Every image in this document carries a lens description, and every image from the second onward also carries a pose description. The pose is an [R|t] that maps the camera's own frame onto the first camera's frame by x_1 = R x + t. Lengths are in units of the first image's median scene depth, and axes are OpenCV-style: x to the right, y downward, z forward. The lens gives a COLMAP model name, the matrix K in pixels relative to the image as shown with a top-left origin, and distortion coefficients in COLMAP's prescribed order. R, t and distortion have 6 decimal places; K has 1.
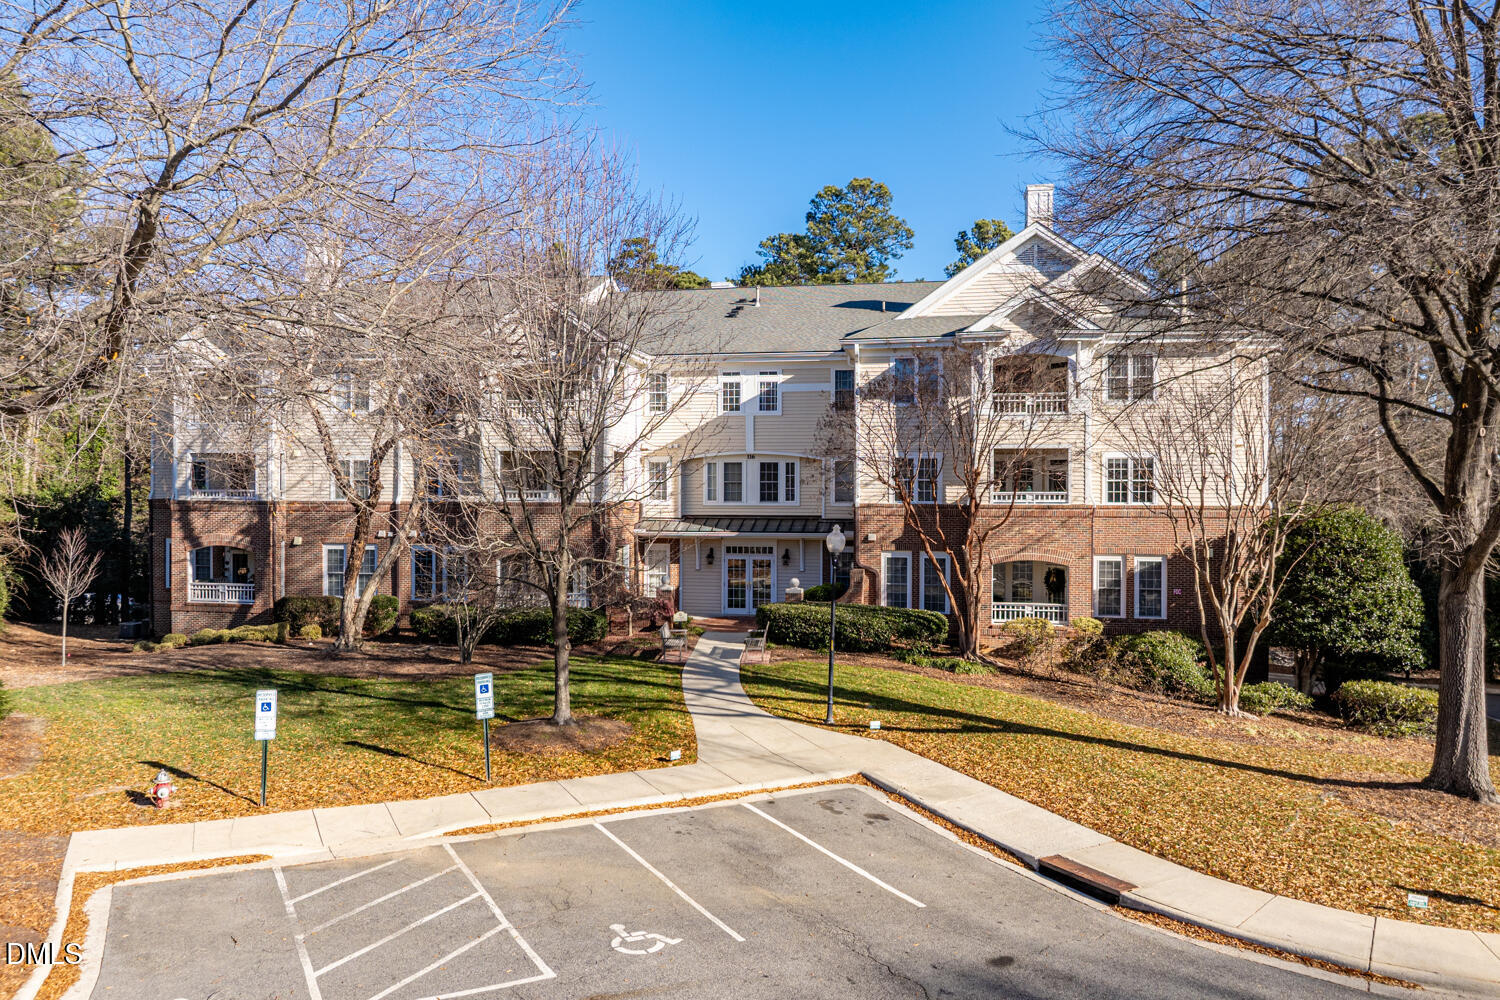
lens RADIAL K [[1054.9, 0, 751.0], [0, 1054.9, 483.8], [0, 0, 1]] dist [-0.029860, -0.004425]
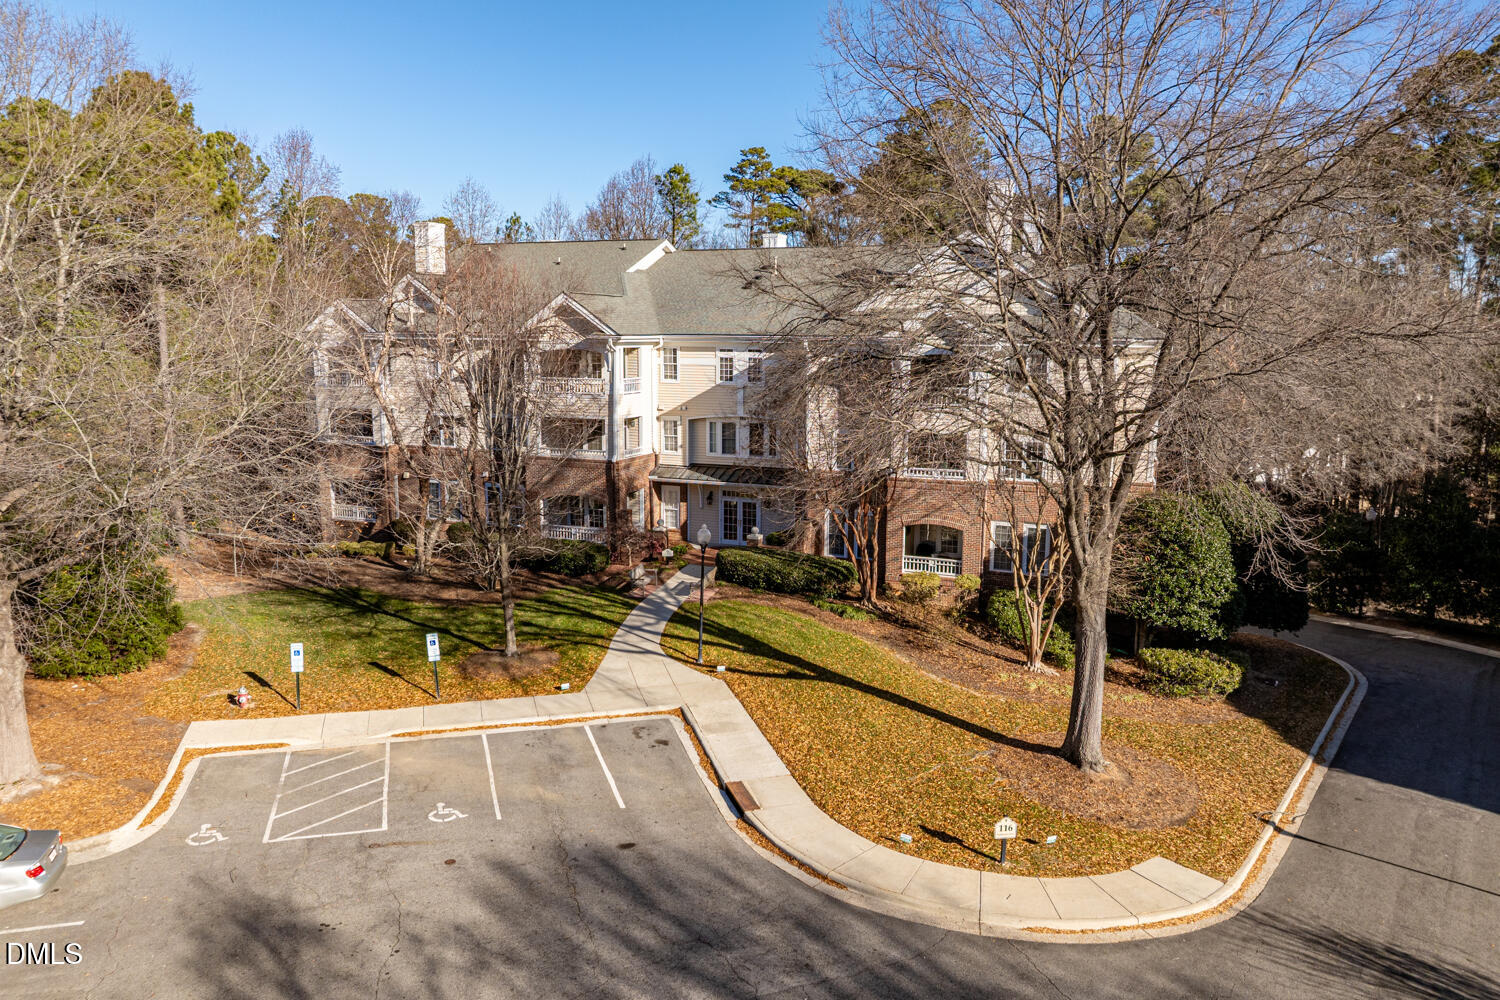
lens RADIAL K [[1054.9, 0, 751.0], [0, 1054.9, 483.8], [0, 0, 1]] dist [-0.029860, -0.004425]
pose [[0.979959, 0.031619, -0.196671, 0.304818], [-0.001039, 0.988120, 0.153682, -0.167331], [0.199194, -0.150398, 0.968350, -0.234107]]
